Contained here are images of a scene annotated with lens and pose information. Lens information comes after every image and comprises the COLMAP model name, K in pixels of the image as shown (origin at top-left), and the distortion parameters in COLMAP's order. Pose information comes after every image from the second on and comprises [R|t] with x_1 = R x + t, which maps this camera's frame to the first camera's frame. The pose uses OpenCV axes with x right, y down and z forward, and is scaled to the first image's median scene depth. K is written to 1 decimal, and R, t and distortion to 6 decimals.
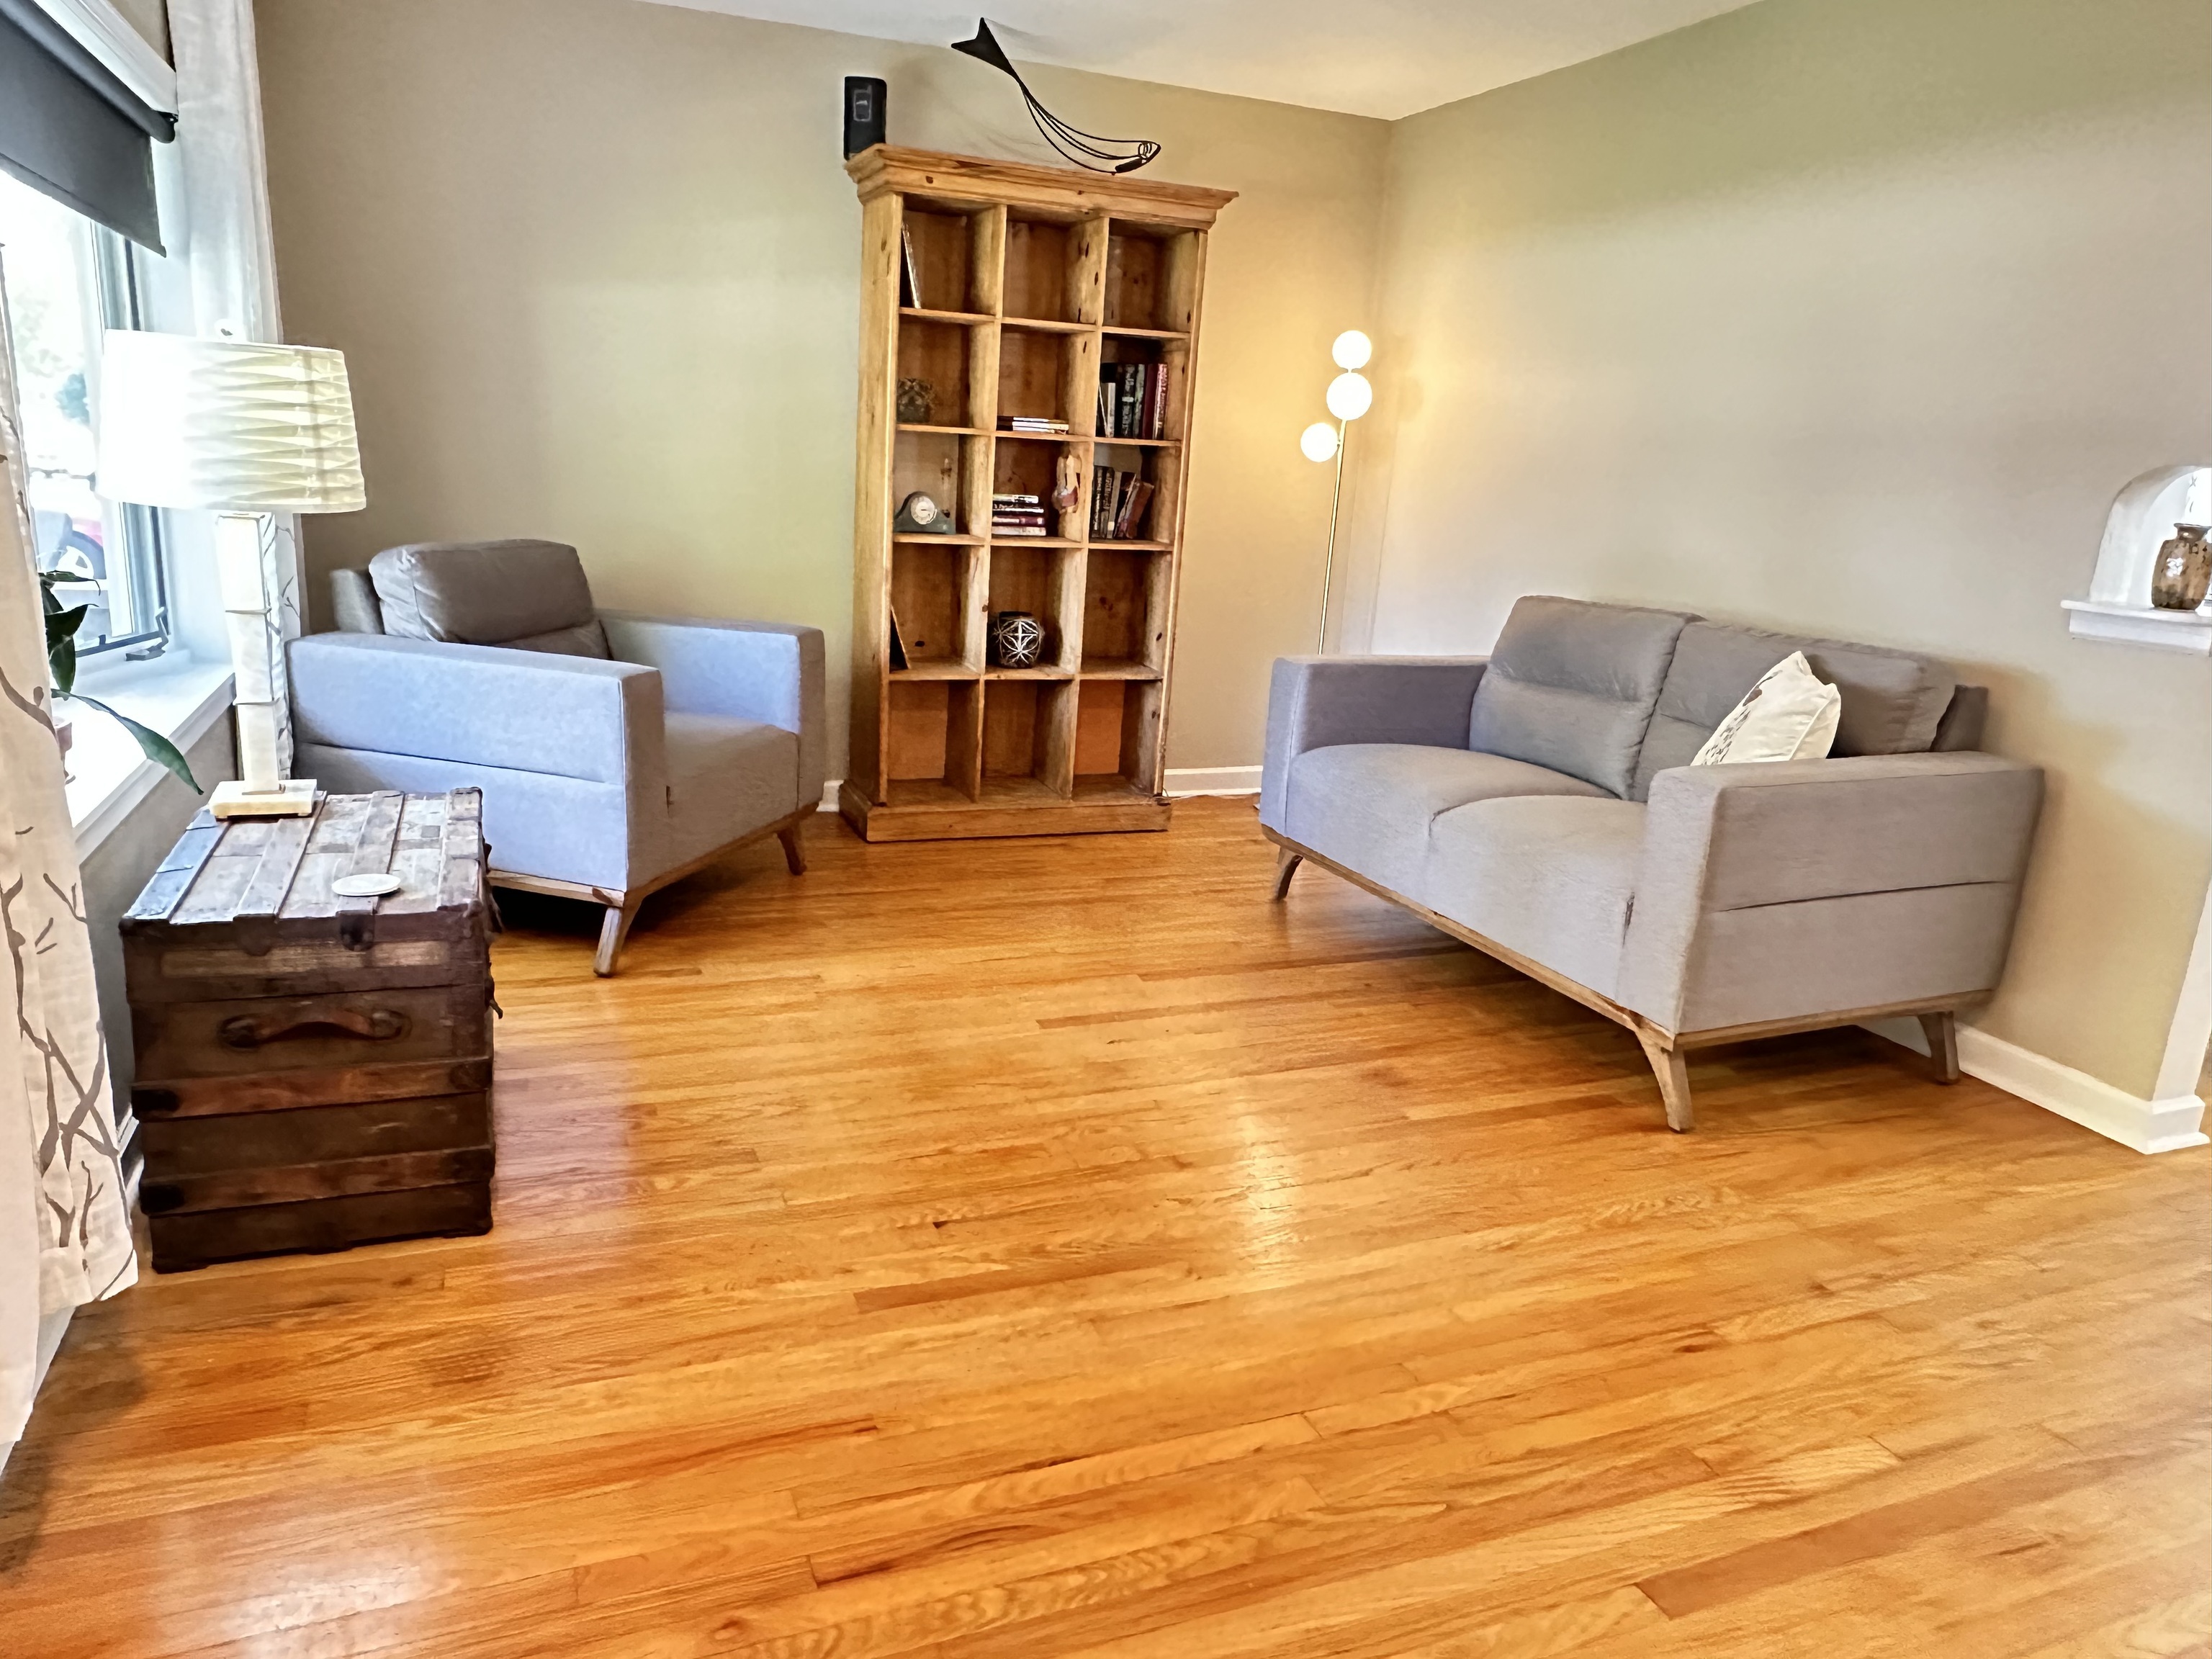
lens RADIAL K [[1469.9, 0, 1069.2], [0, 1469.9, 837.4], [0, 0, 1]] dist [-0.000663, 0.000001]
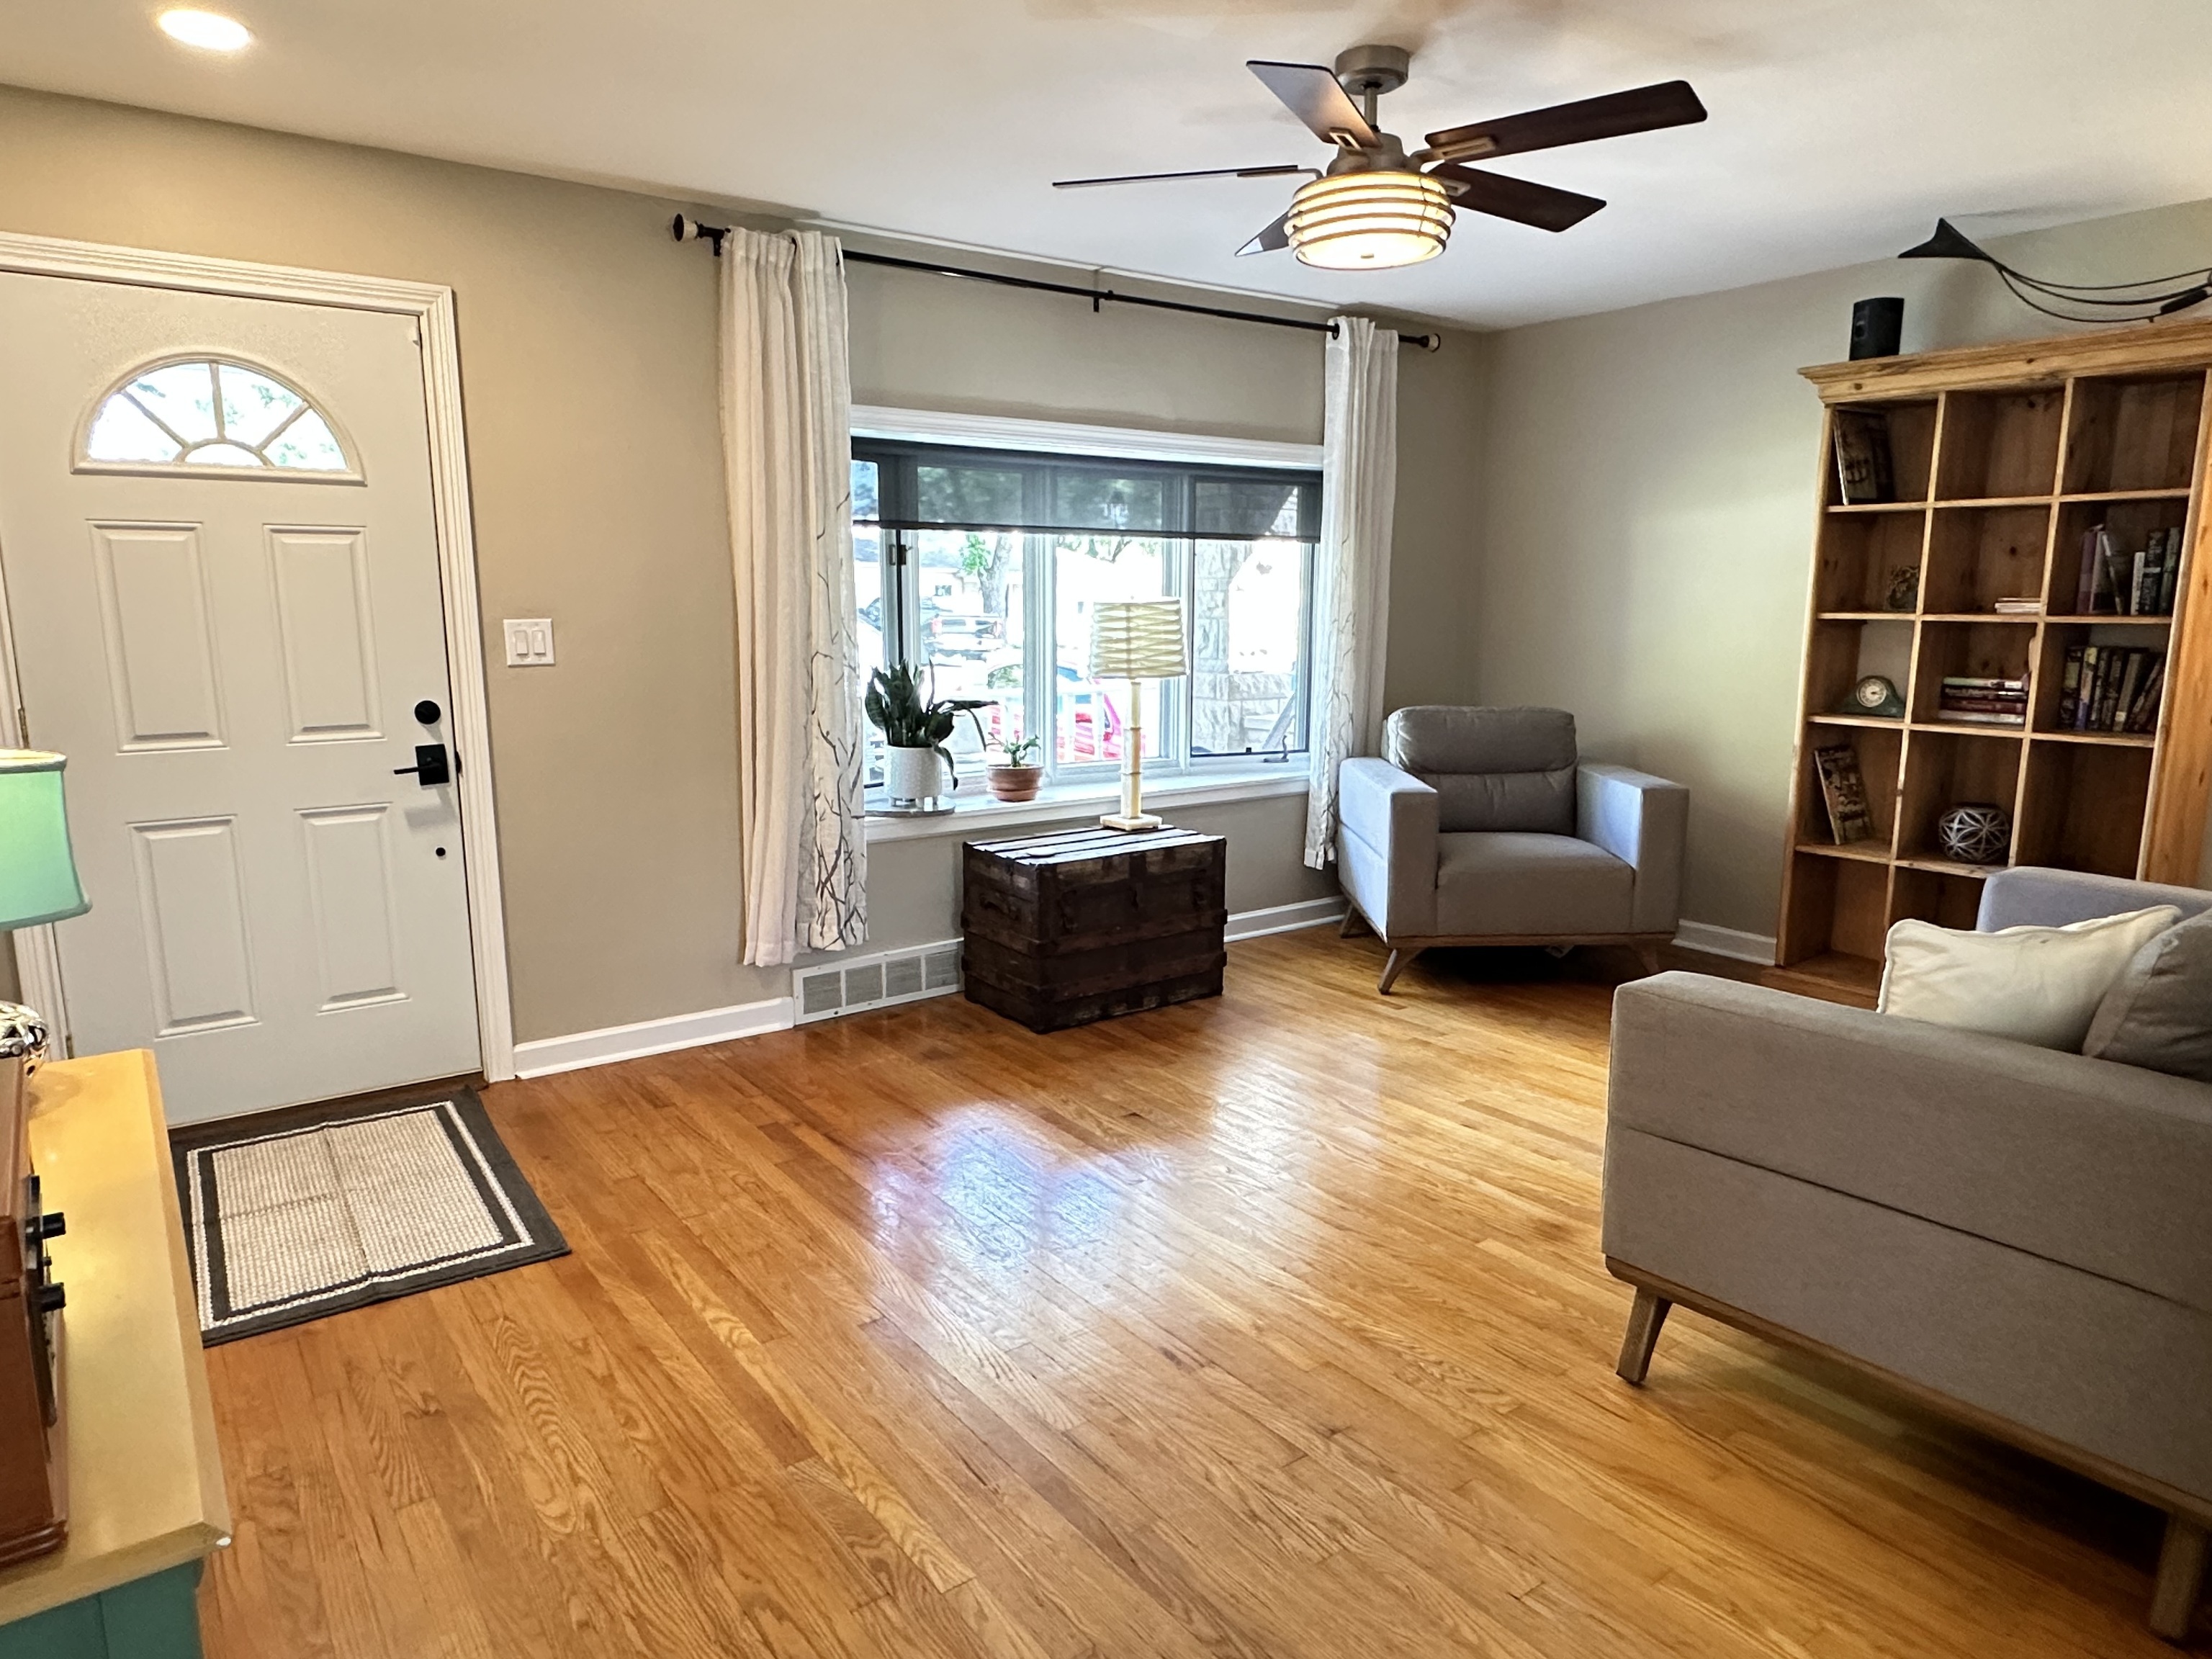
lens RADIAL K [[1332.0, 0, 1089.8], [0, 1332.0, 848.6], [0, 0, 1]] dist [-0.003039, -0.004089]
pose [[0.253483, 0.125654, -0.959144, 0.837758], [-0.228903, 0.971159, 0.066733, -0.070009], [0.939867, 0.202635, 0.274935, 0.325768]]
